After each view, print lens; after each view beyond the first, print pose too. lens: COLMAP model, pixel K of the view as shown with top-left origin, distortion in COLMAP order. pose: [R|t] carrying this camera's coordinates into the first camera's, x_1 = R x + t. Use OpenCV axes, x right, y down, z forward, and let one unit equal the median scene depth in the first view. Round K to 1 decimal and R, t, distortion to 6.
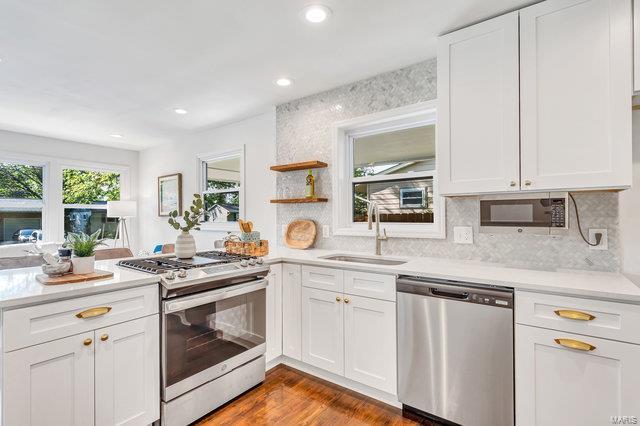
lens RADIAL K [[309.7, 0, 319.9], [0, 309.7, 215.0], [0, 0, 1]] dist [0.000896, 0.000290]
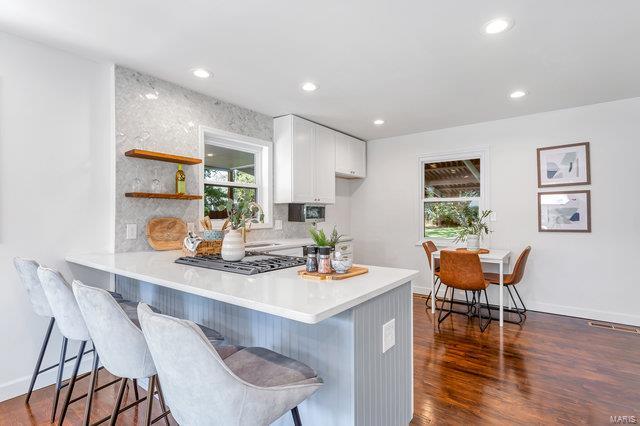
lens RADIAL K [[309.7, 0, 320.4], [0, 309.7, 212.2], [0, 0, 1]] dist [0.000896, 0.000290]
pose [[0.009237, 0.013528, 0.999866, -1.031001], [0.000292, 0.999908, -0.013531, 0.013330], [-0.999957, 0.000417, 0.009232, 0.599946]]
